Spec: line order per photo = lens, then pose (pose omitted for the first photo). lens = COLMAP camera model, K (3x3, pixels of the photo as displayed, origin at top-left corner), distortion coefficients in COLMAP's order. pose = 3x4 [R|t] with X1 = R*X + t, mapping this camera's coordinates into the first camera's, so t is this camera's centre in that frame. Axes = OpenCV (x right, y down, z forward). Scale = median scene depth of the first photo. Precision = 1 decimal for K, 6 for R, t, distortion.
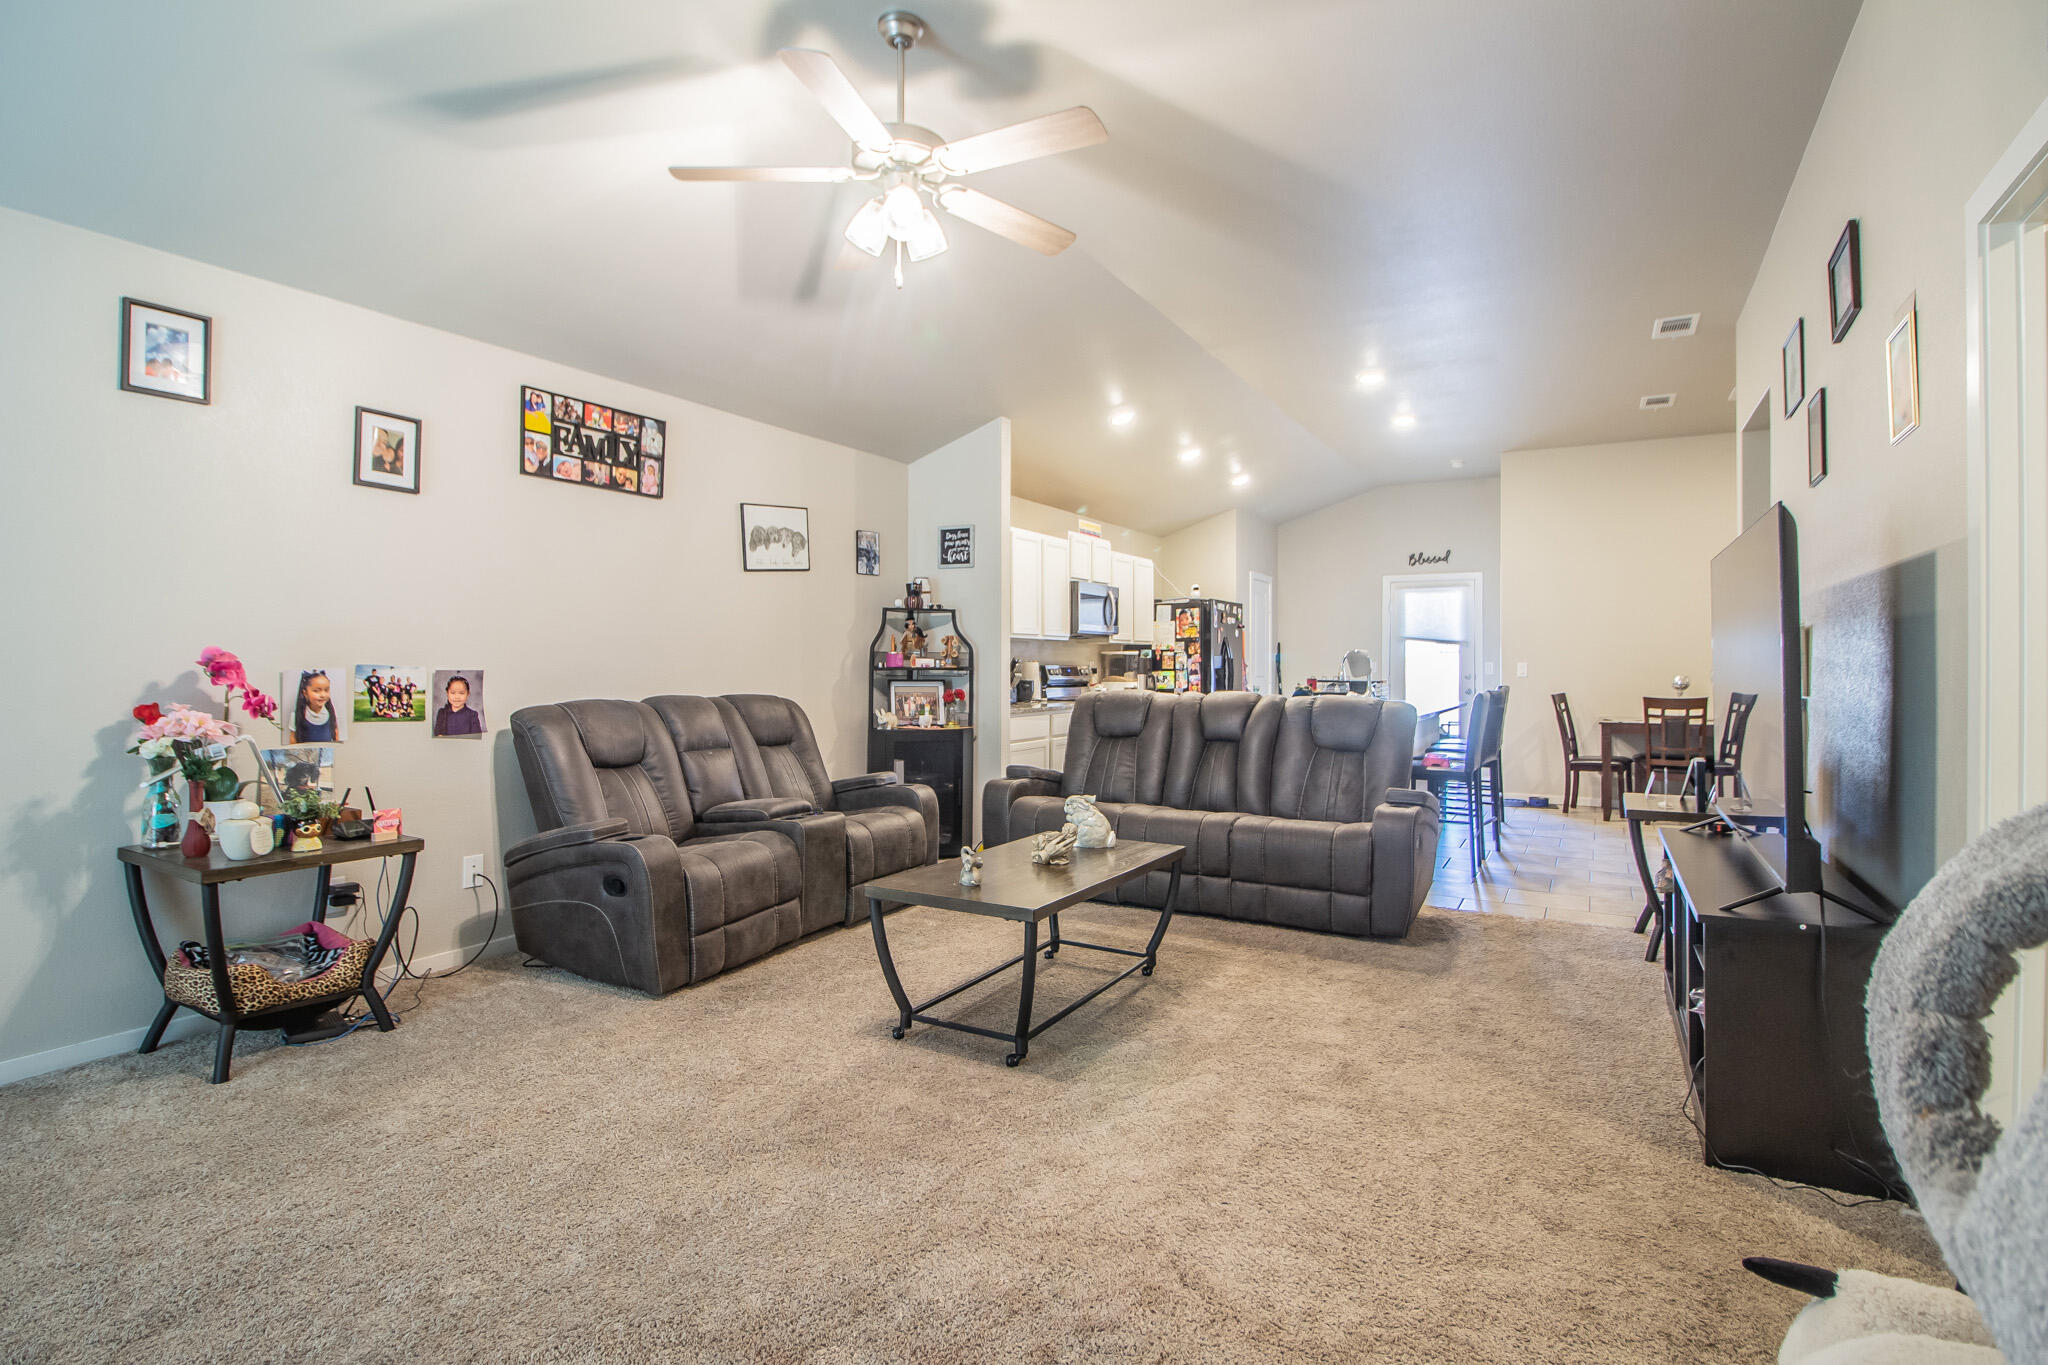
lens RADIAL K [[1020.1, 0, 993.3], [0, 1020.1, 653.3], [0, 0, 1]] dist [-0.000396, -0.000177]
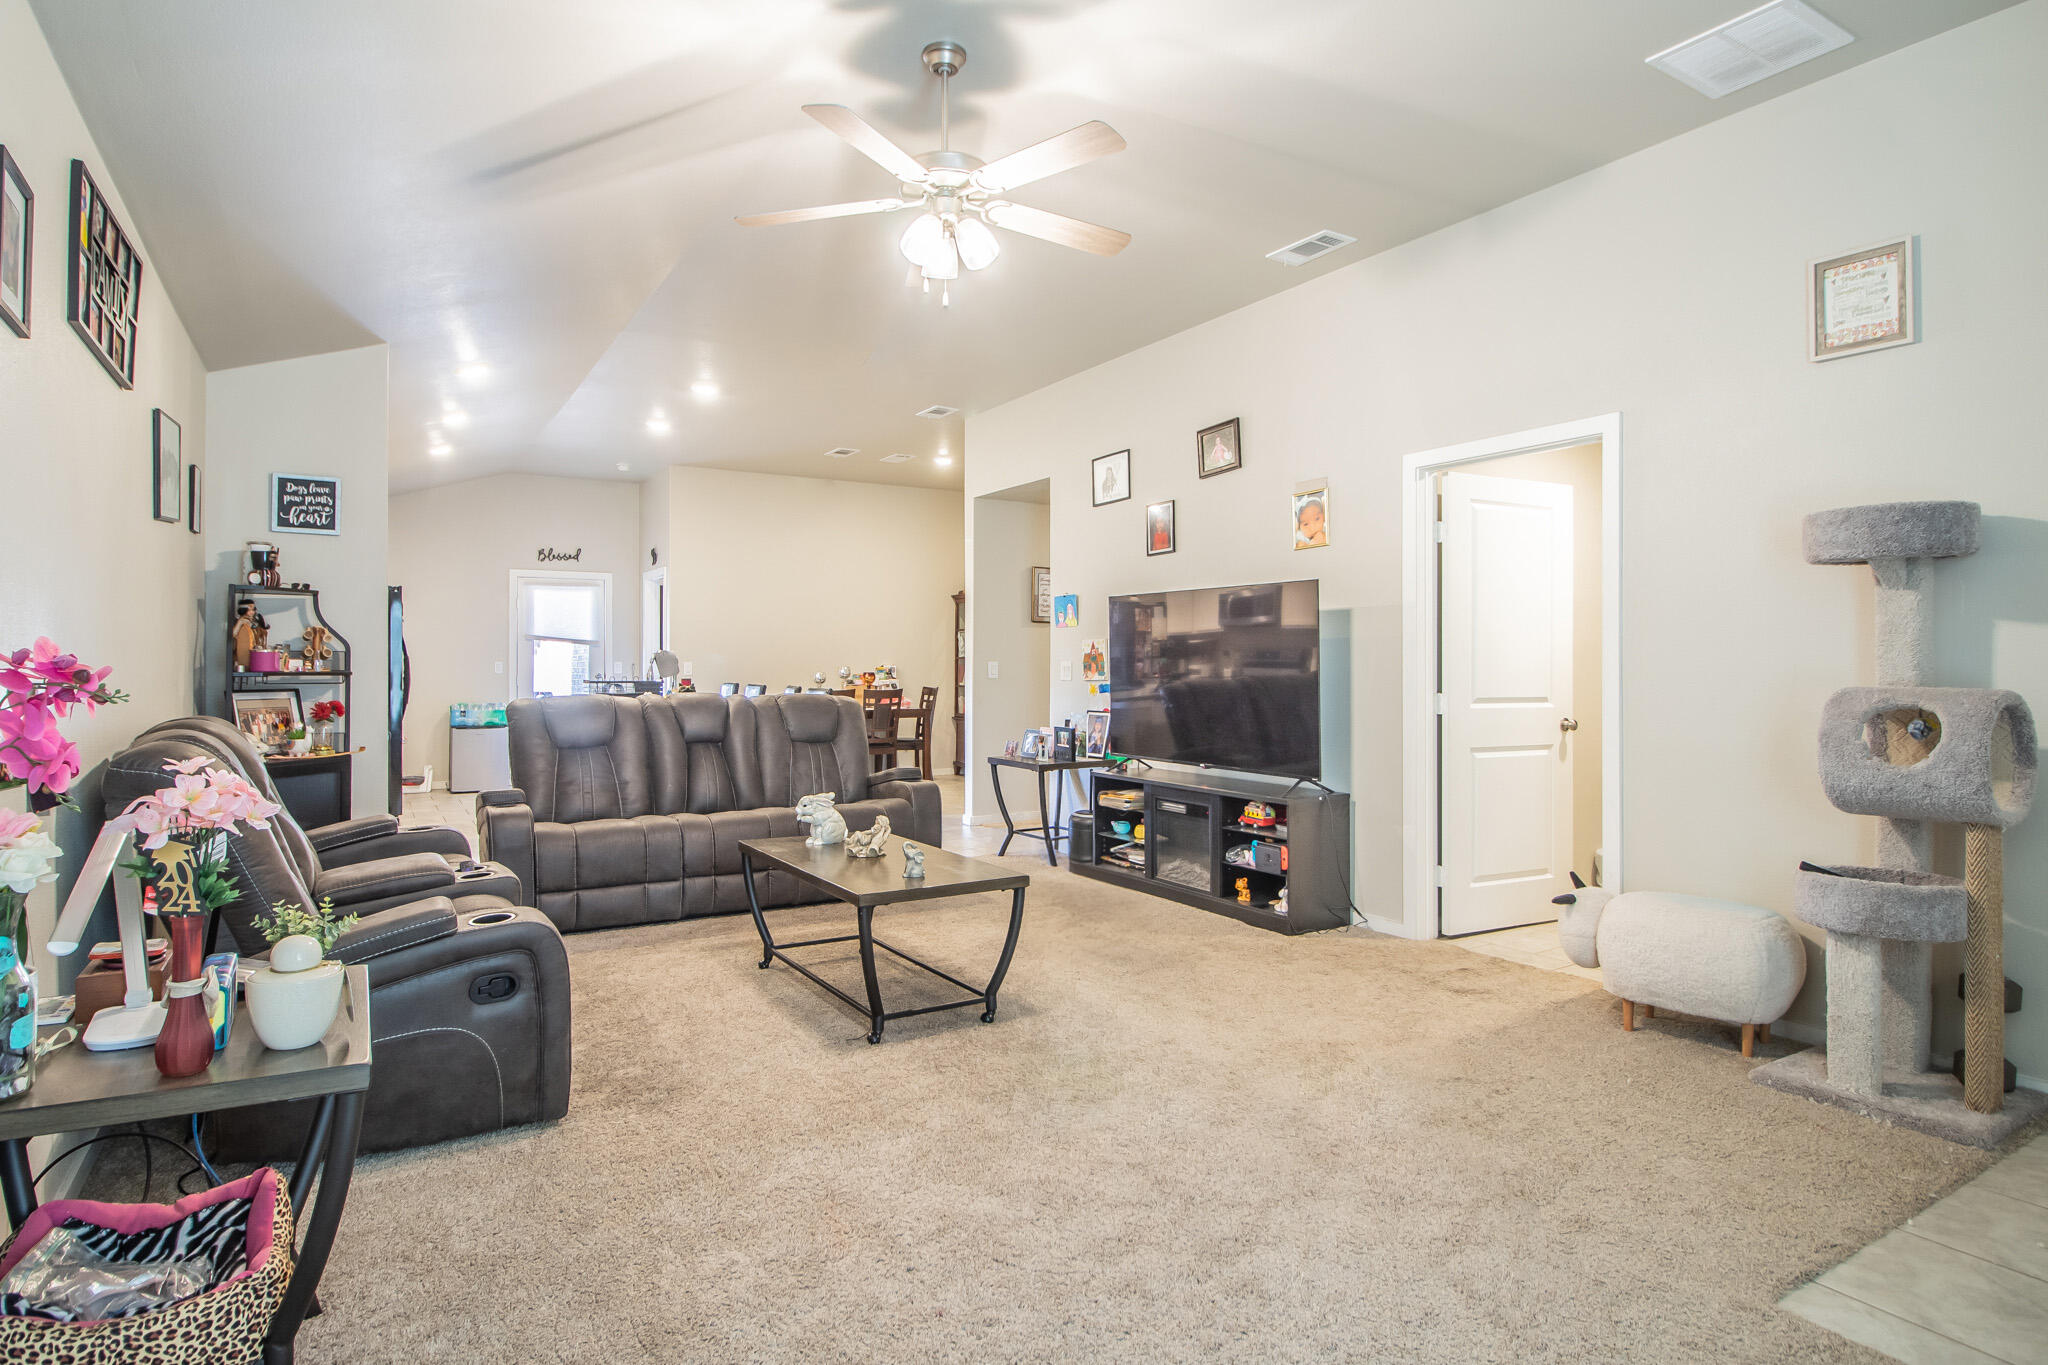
lens RADIAL K [[1066.8, 0, 1024.0], [0, 1066.8, 682.5], [0, 0, 1]] dist [0.000745, 0.000058]
pose [[0.474346, -0.015917, 0.880195, -0.683805], [-0.013811, 0.999579, 0.025519, -0.005972], [-0.880230, -0.024261, 0.473926, 0.273308]]
